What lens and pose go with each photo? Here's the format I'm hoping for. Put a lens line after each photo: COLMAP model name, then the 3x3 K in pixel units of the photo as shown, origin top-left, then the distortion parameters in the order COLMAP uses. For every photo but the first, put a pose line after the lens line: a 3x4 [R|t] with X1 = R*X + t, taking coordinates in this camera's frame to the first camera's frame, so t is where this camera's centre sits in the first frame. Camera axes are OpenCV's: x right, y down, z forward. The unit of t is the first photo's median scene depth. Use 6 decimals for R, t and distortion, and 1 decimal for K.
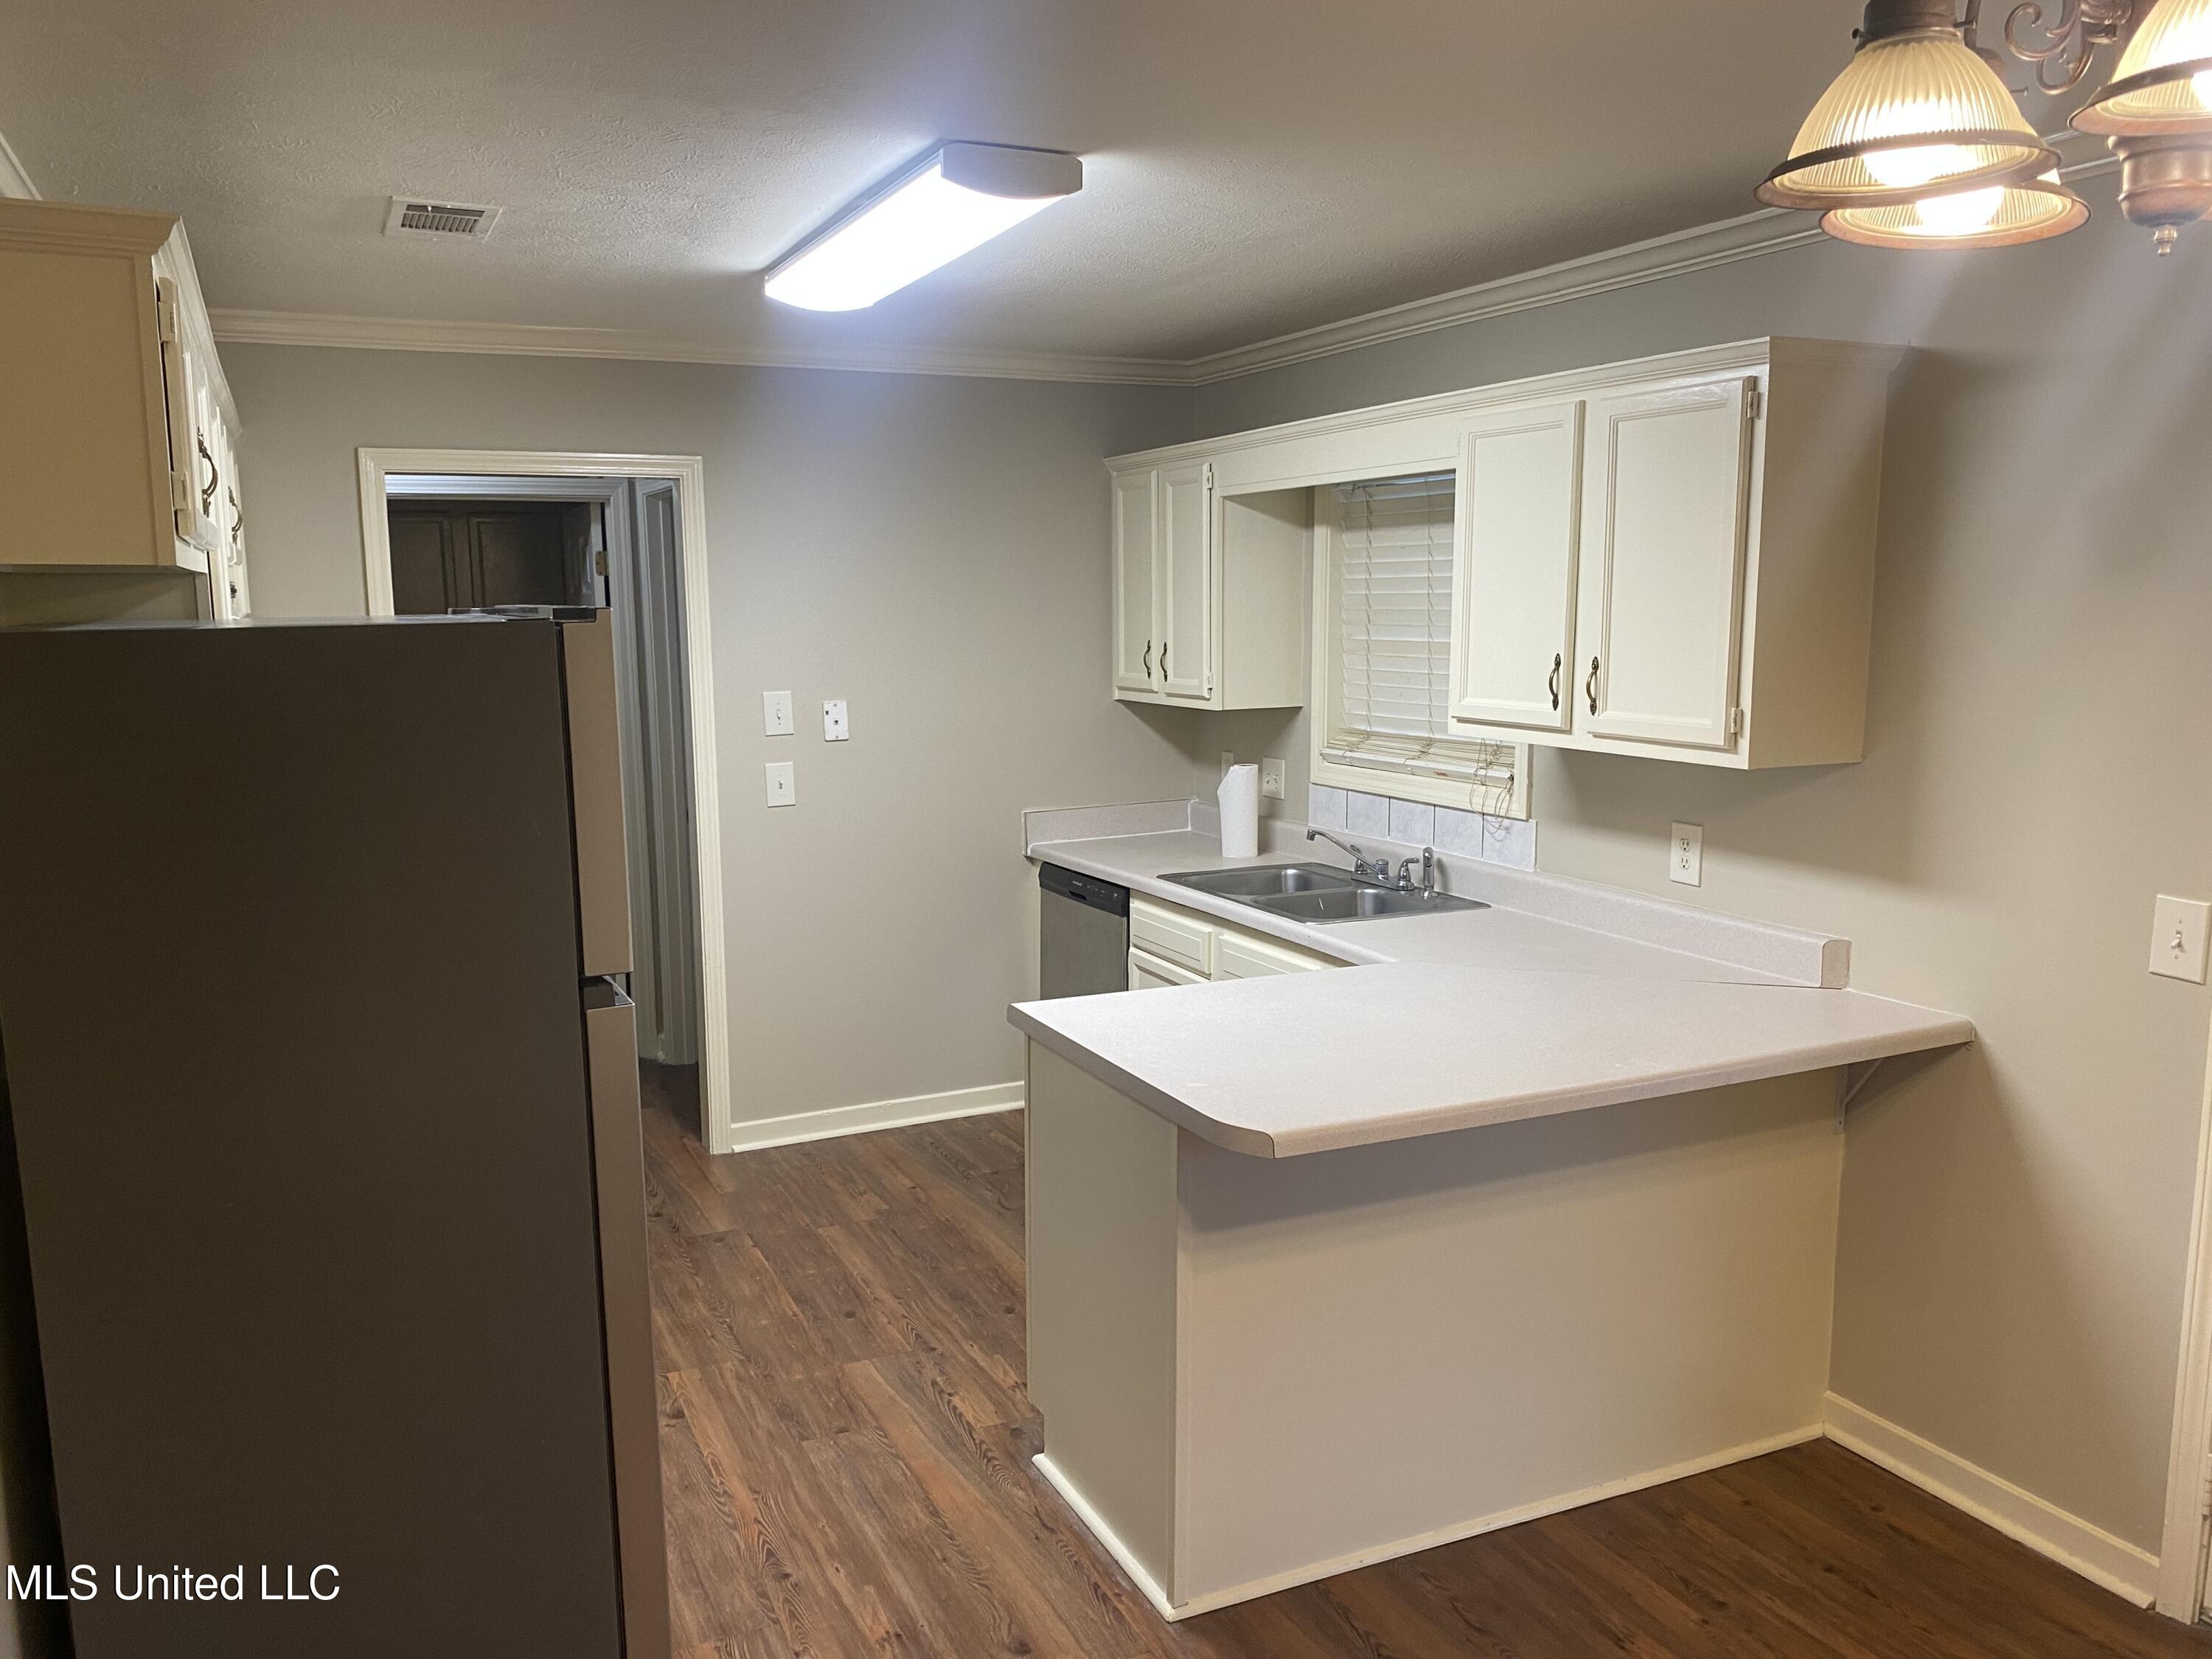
lens RADIAL K [[1703.1, 0, 1092.9], [0, 1703.1, 833.6], [0, 0, 1]] dist [0.034870, -0.006568]
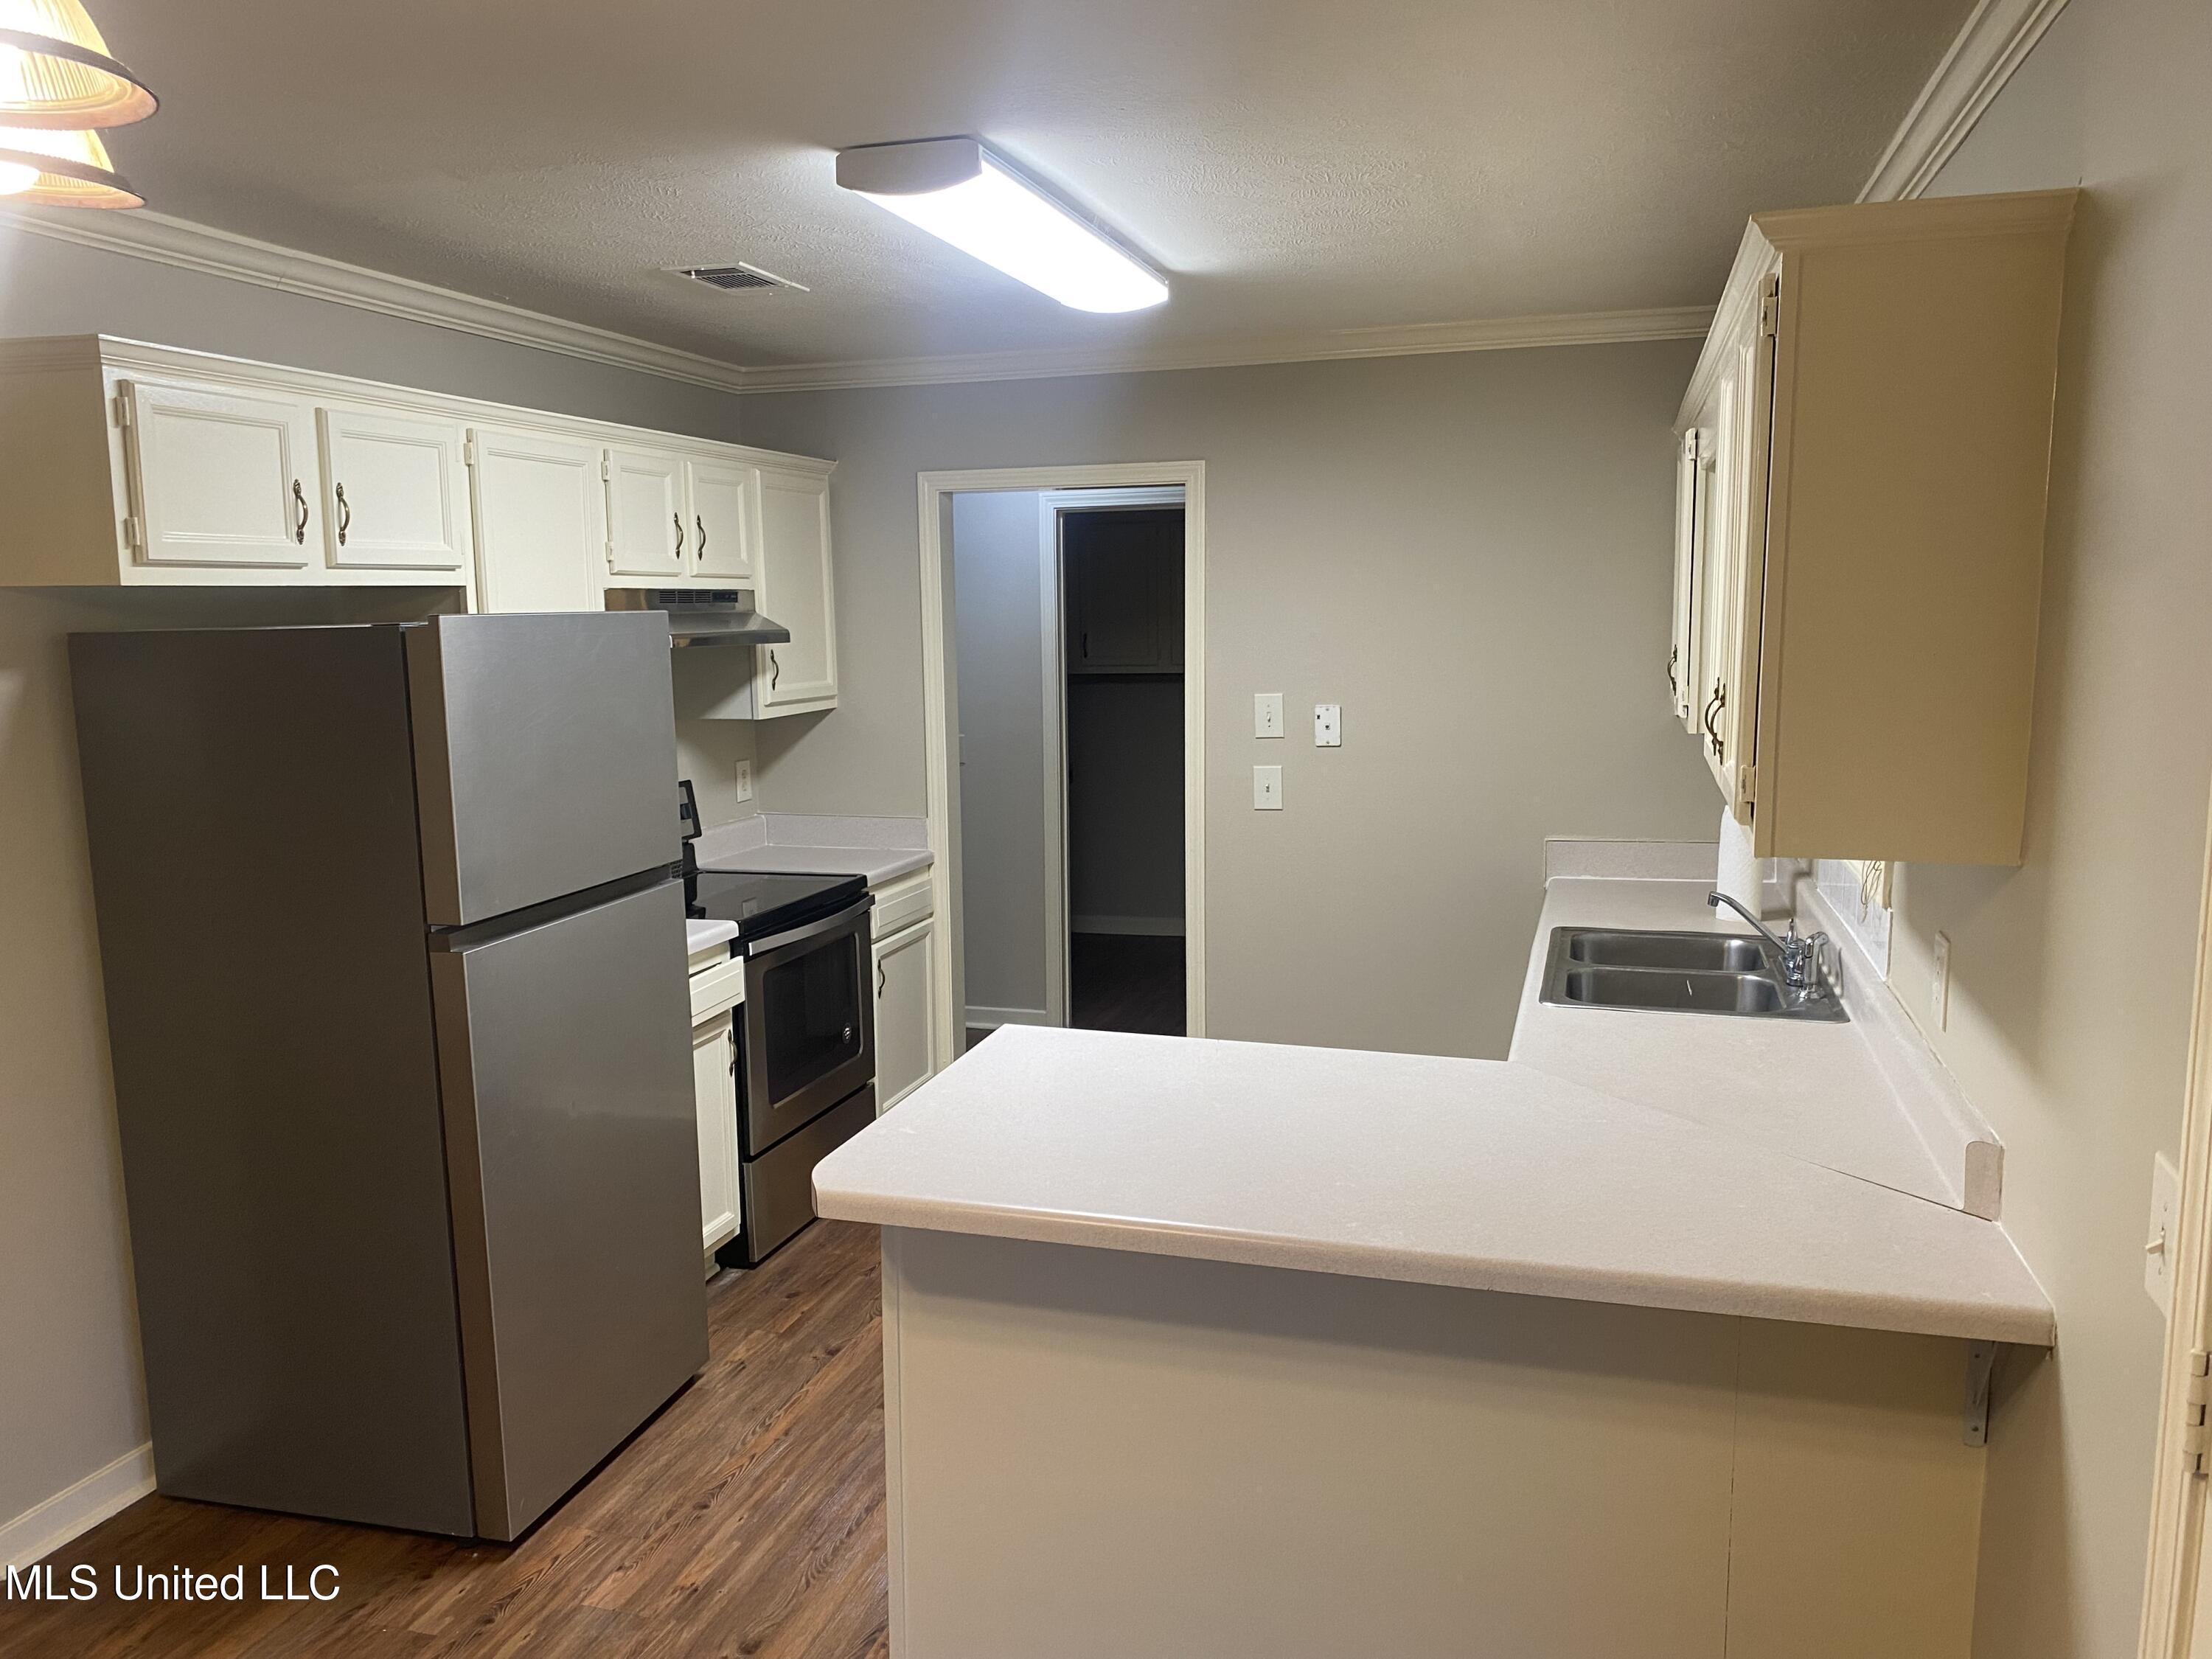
lens RADIAL K [[1703.1, 0, 1090.7], [0, 1703.1, 829.0], [0, 0, 1]] dist [0.034870, -0.006568]
pose [[0.737450, 0.087812, -0.669669, 0.452819], [-0.086221, 0.995640, 0.035608, -0.035166], [0.669876, 0.031480, 0.741805, 0.227087]]
